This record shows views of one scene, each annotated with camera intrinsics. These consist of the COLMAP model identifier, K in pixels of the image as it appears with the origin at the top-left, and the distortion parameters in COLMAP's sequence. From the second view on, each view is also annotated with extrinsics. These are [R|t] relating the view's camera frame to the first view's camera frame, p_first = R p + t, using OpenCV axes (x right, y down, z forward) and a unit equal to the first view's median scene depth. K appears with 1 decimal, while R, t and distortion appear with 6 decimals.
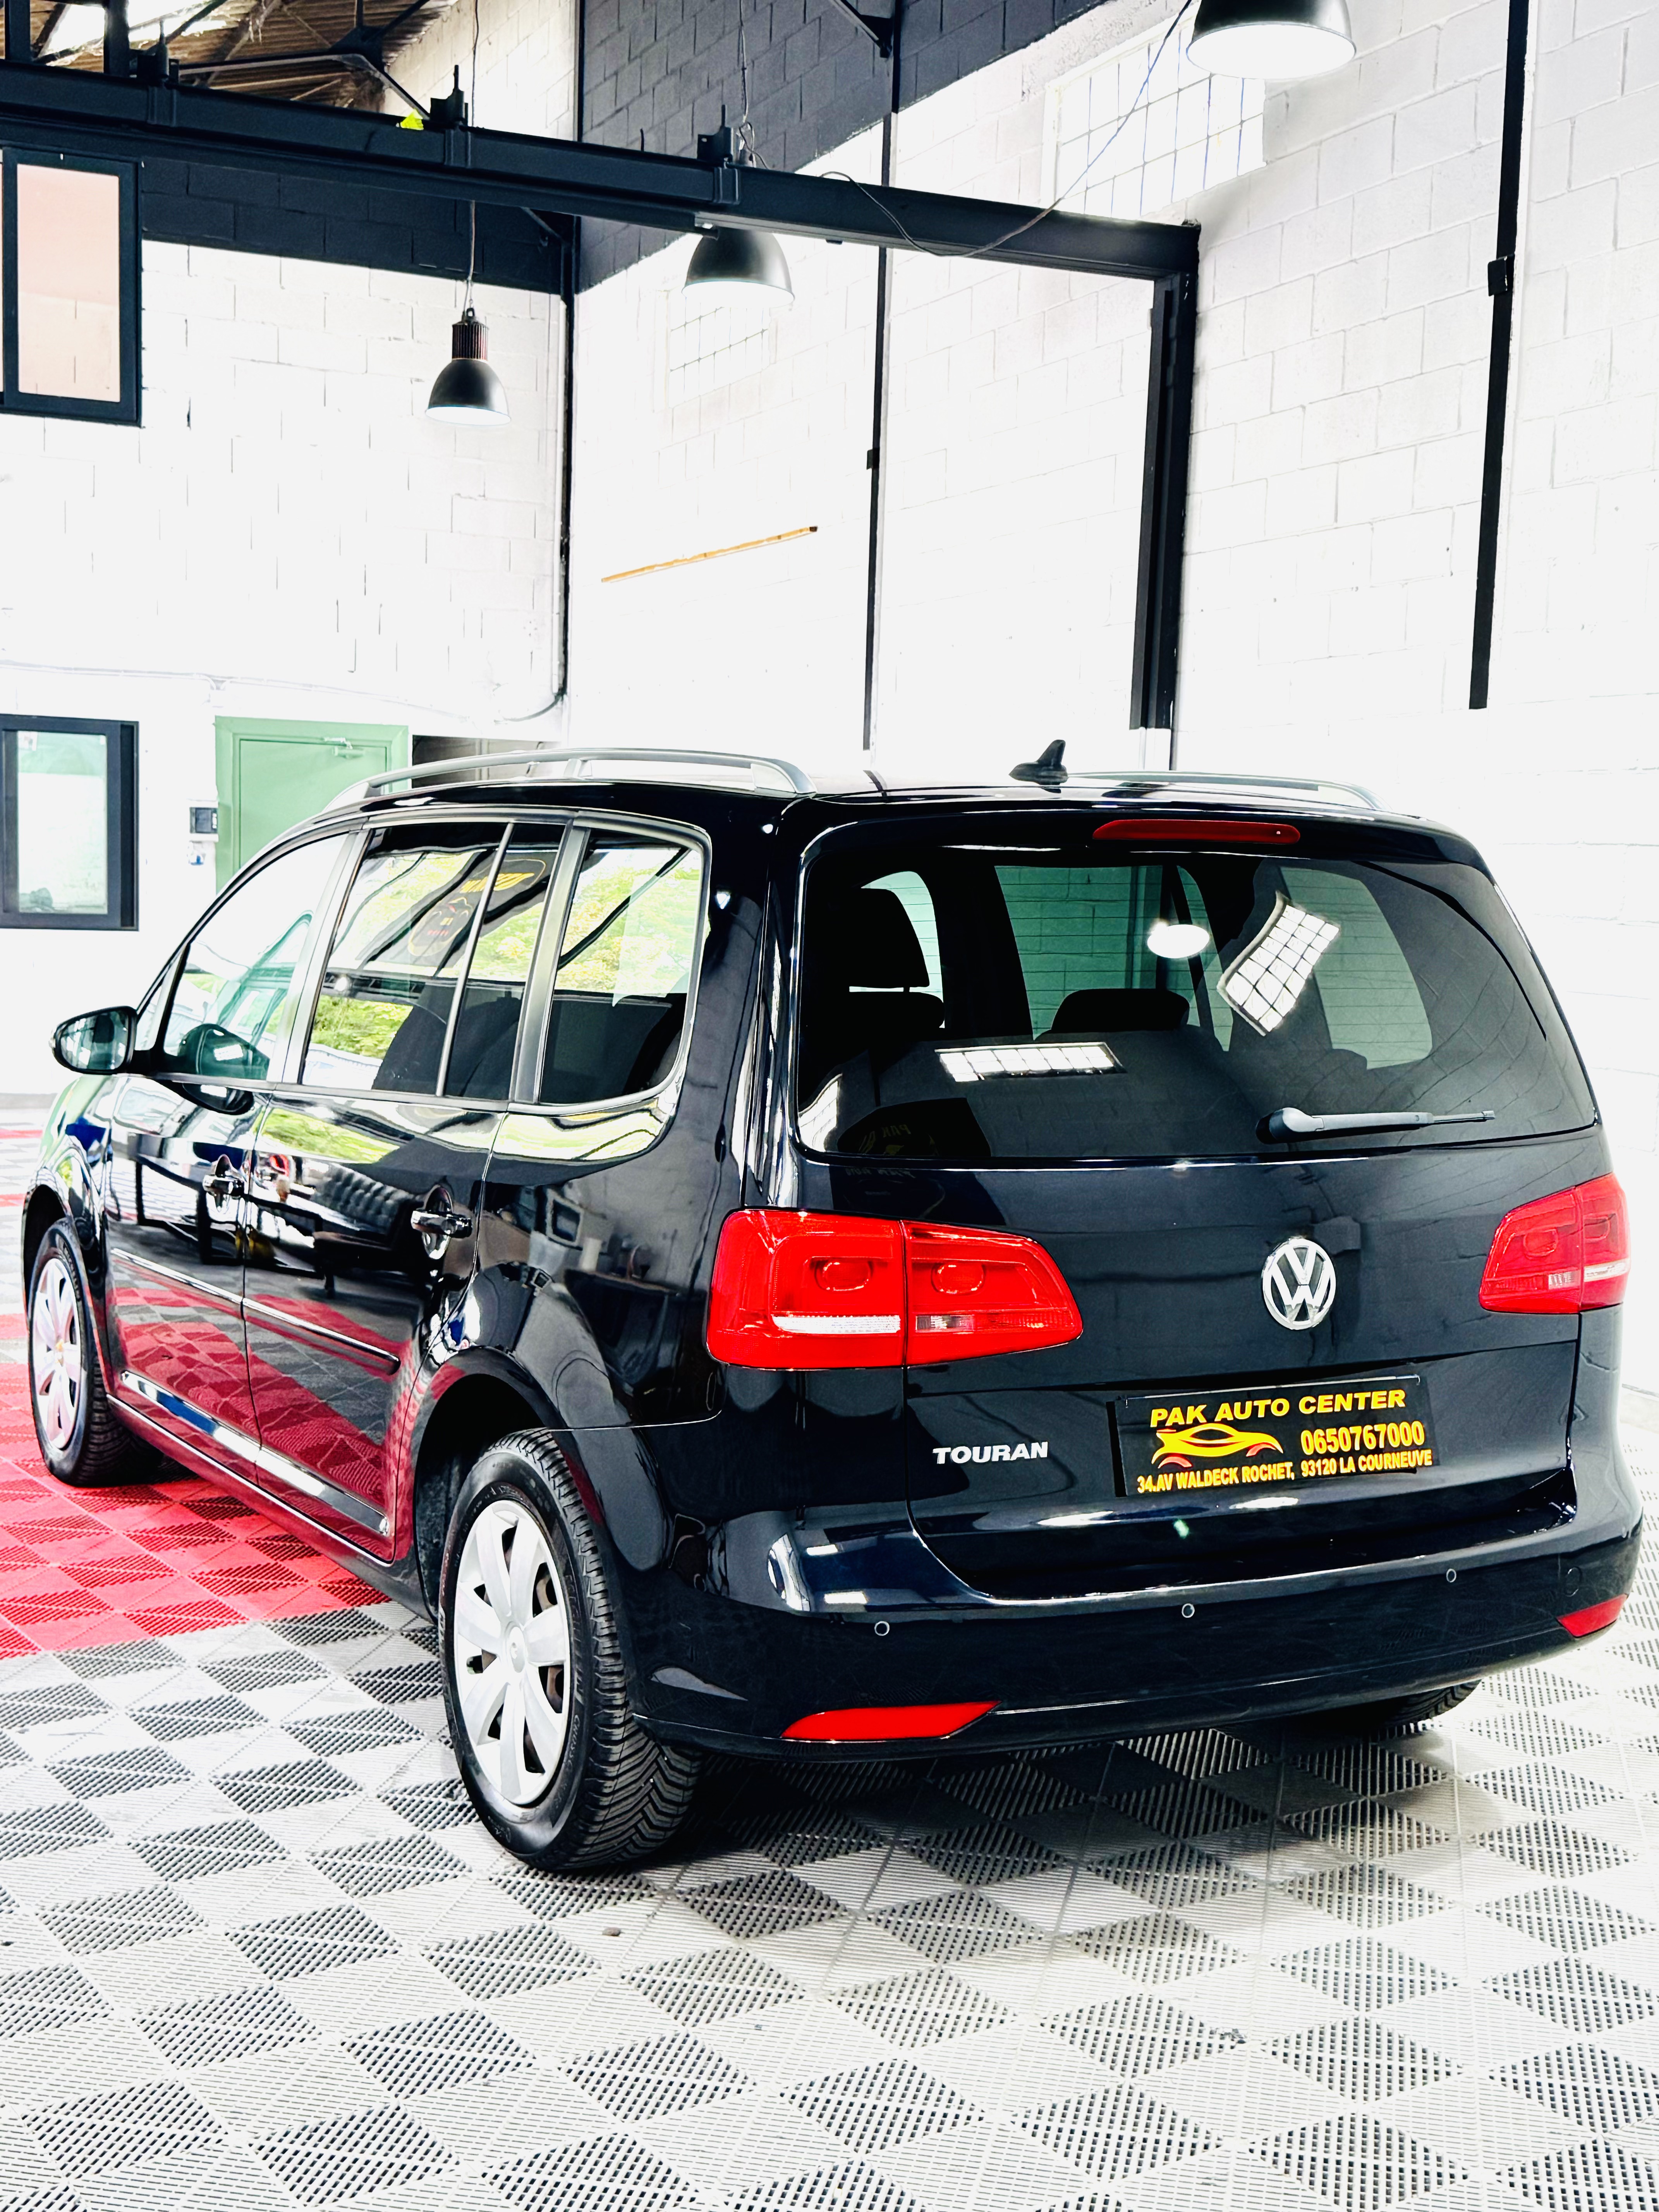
lens RADIAL K [[2711.8, 0, 828.7], [0, 2711.8, 1144.7], [0, 0, 1]] dist [0.209549, -0.572401]
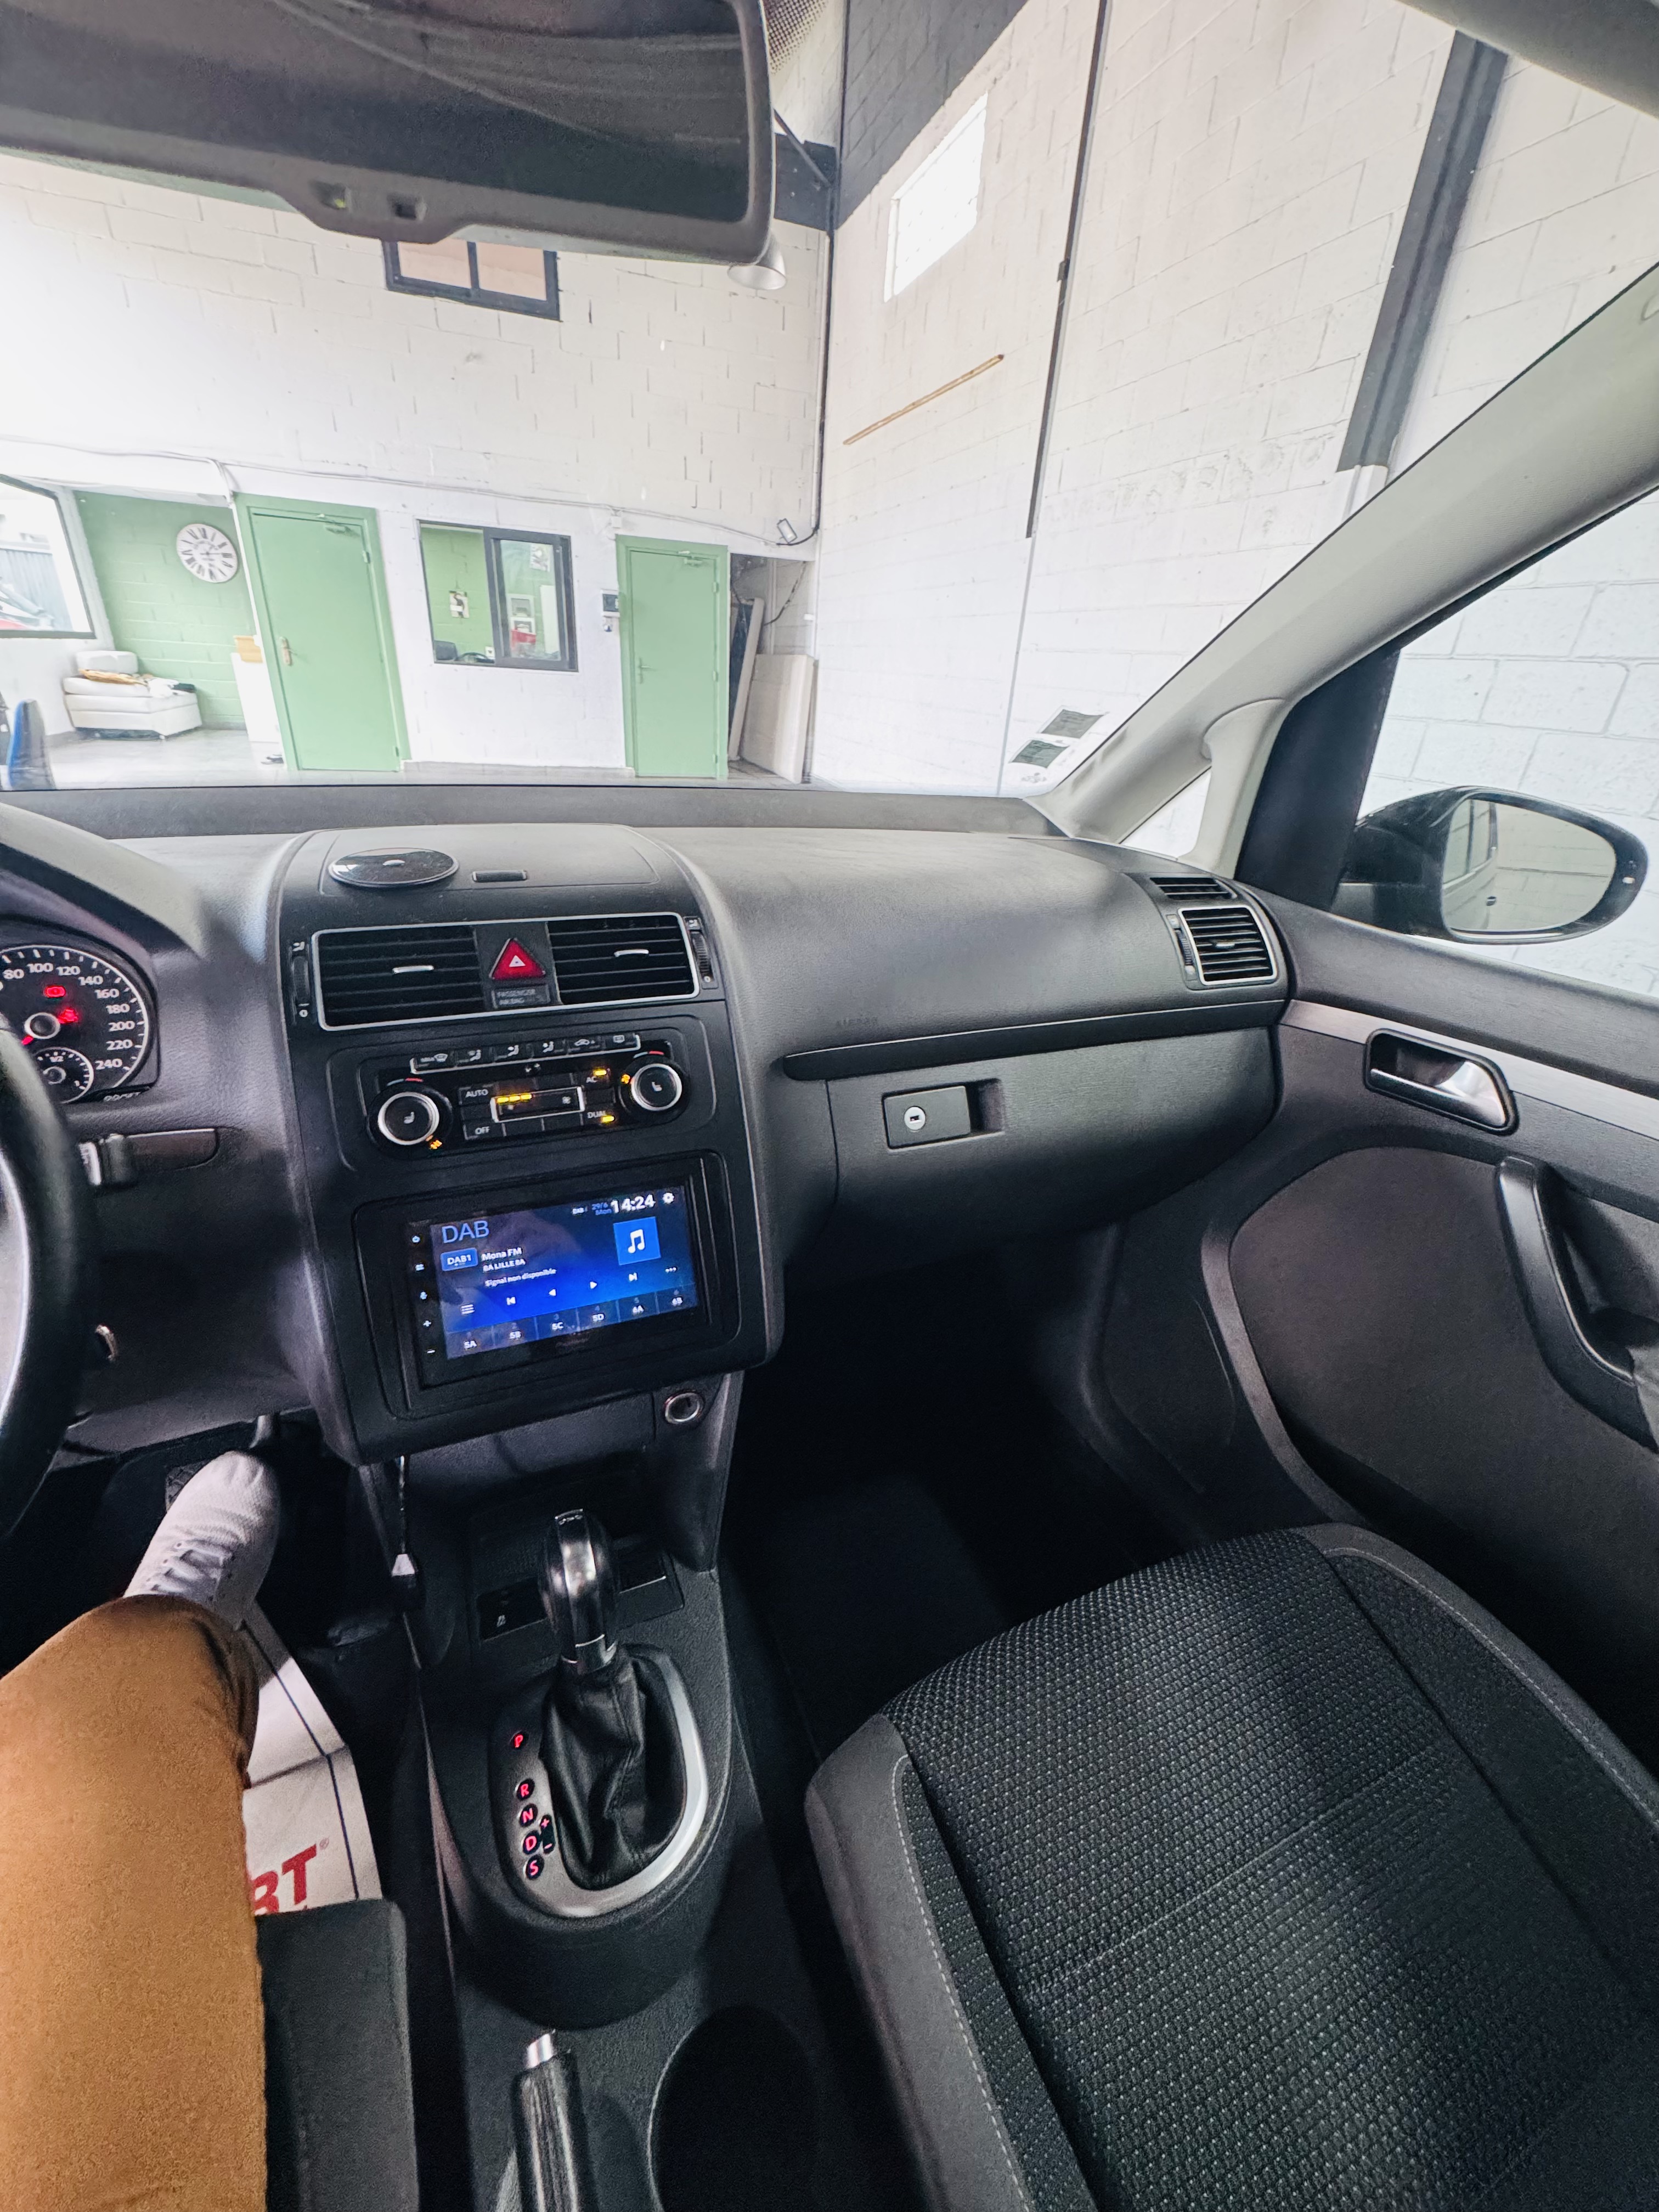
lens RADIAL K [[886.3, 0, 829.5], [0, 886.3, 1106.0], [0, 0, 1]] dist [-0.002369, -0.000225]
pose [[0.995473, 0.069919, -0.064382, -0.116610], [-0.042868, 0.934856, 0.352428, -0.090522], [0.084829, -0.348073, 0.933622, 1.468340]]
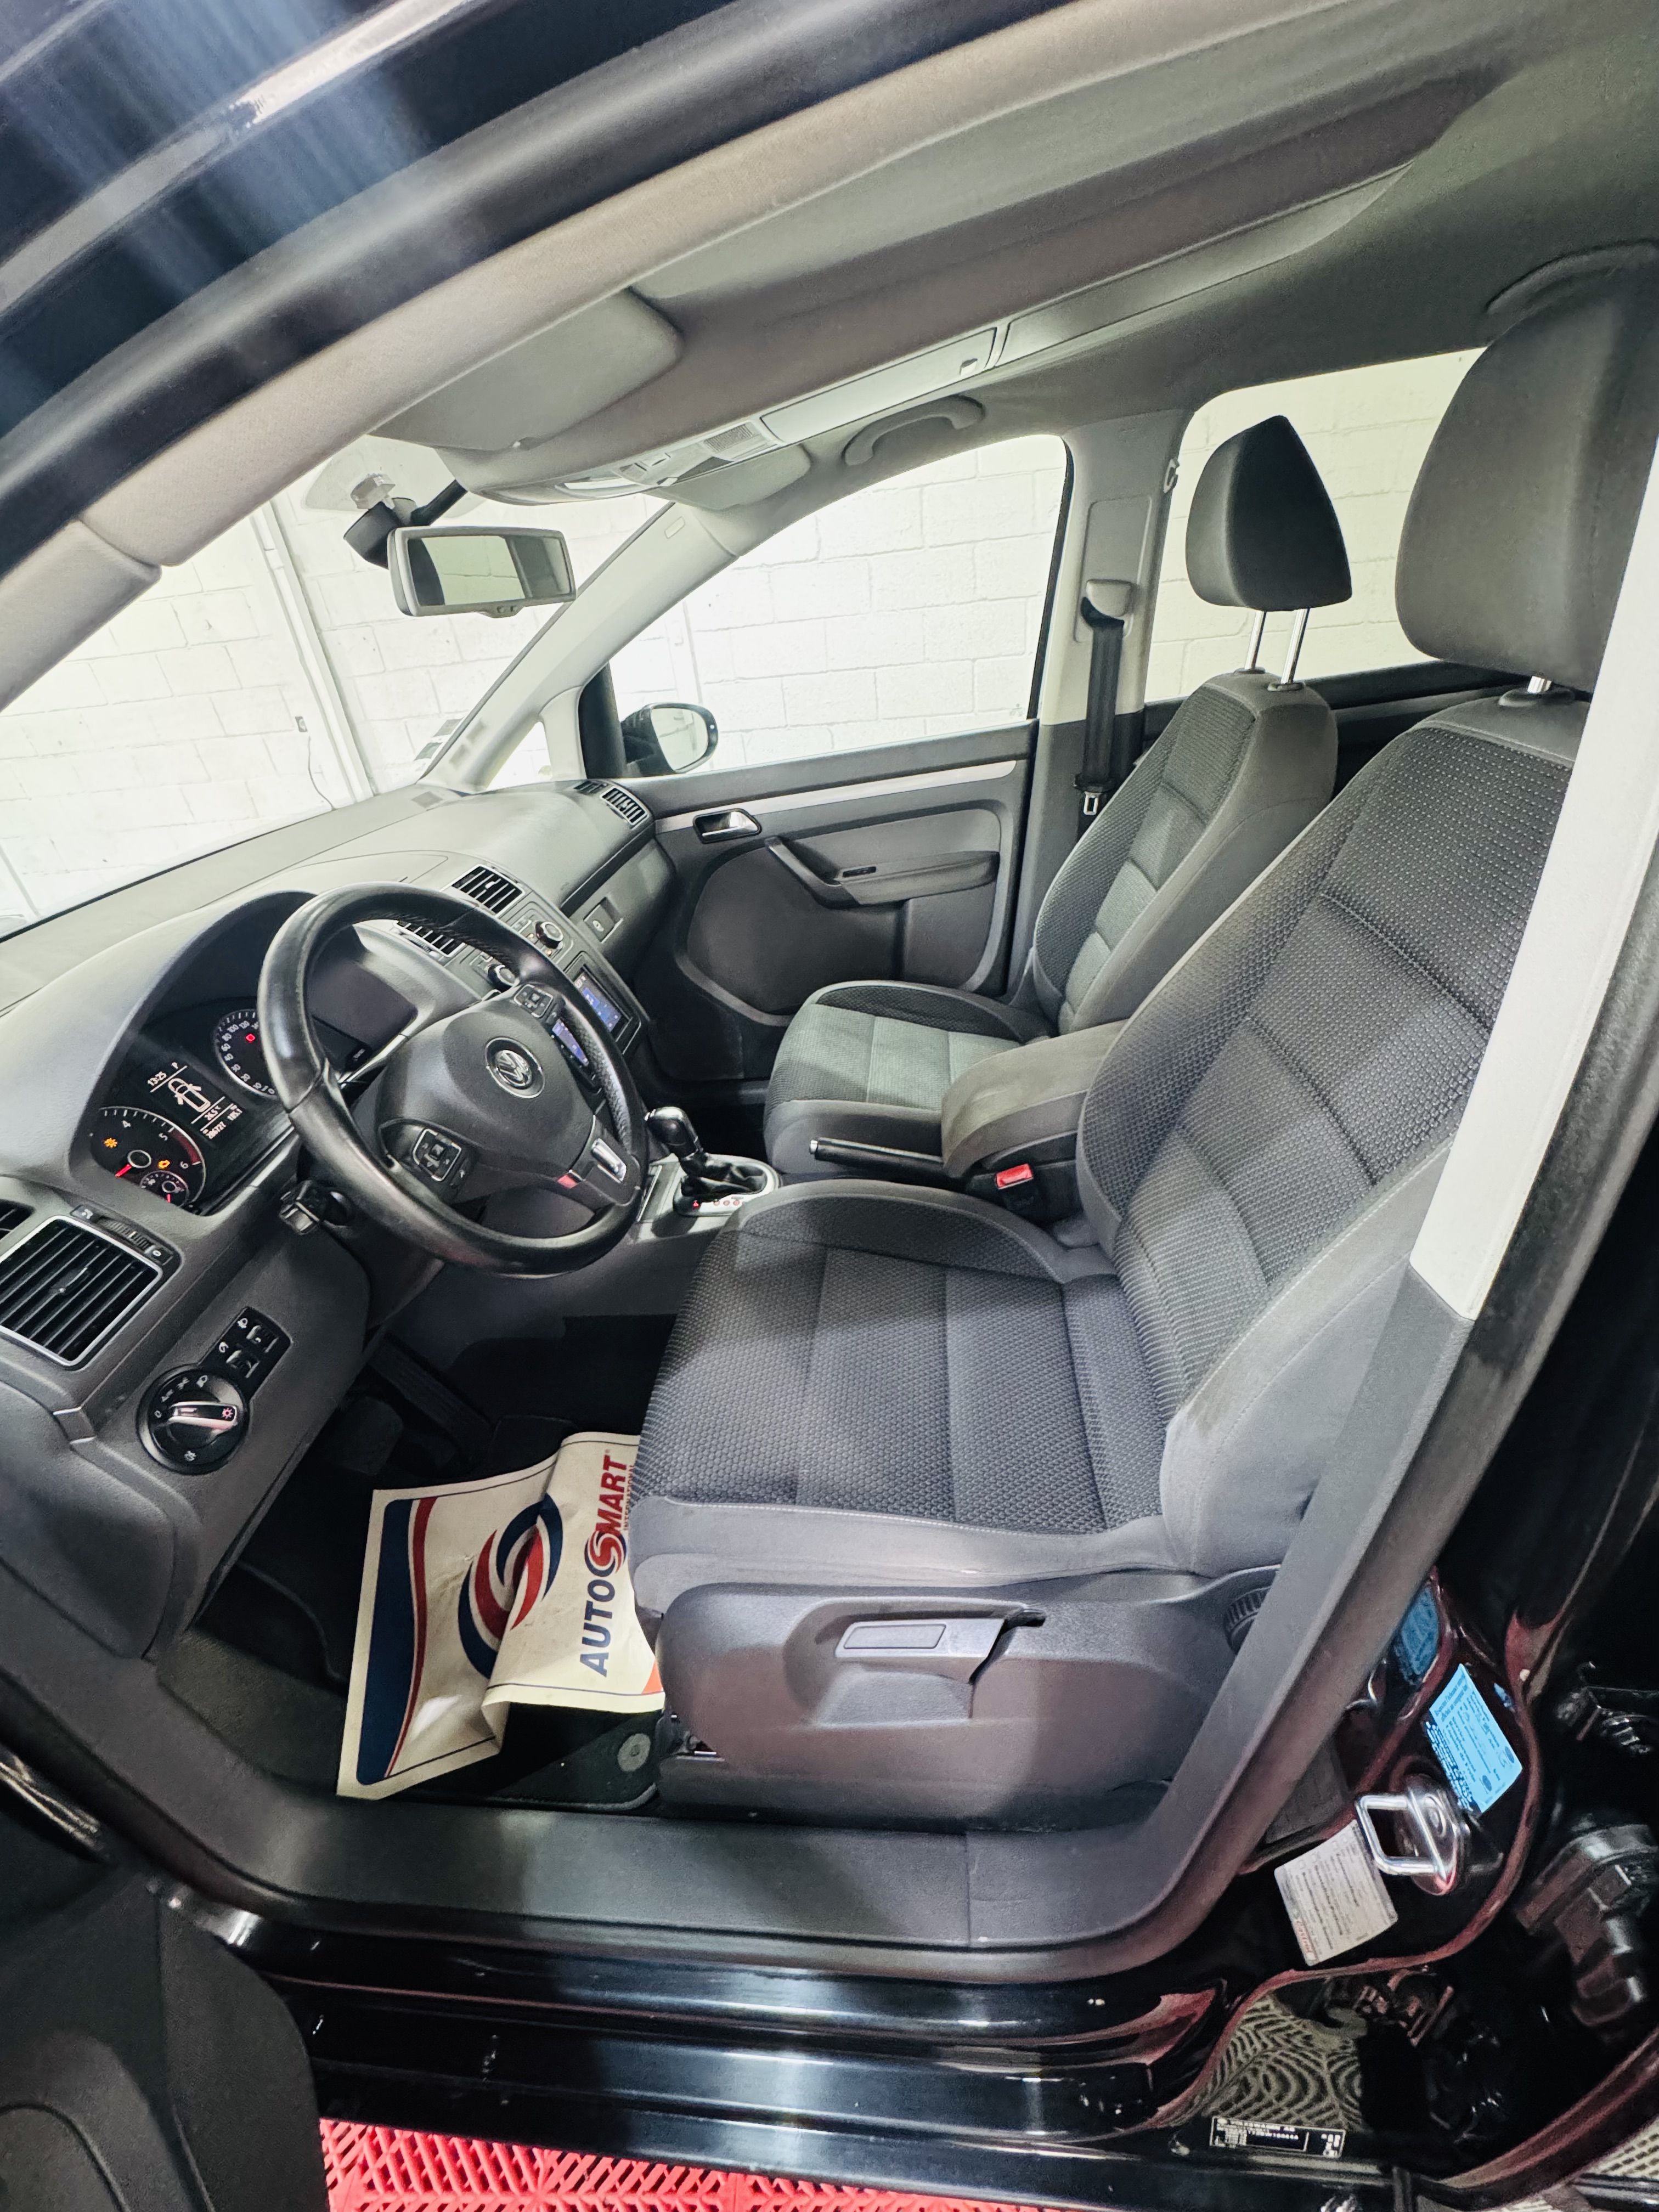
lens RADIAL K [[886.3, 0, 829.5], [0, 886.3, 1106.0], [0, 0, 1]] dist [-0.002369, -0.000225]
pose [[0.558394, -0.503589, 0.659237, -0.336648], [0.210551, 0.854679, 0.474543, -0.113997], [-0.802411, -0.126179, 0.583279, 1.340937]]
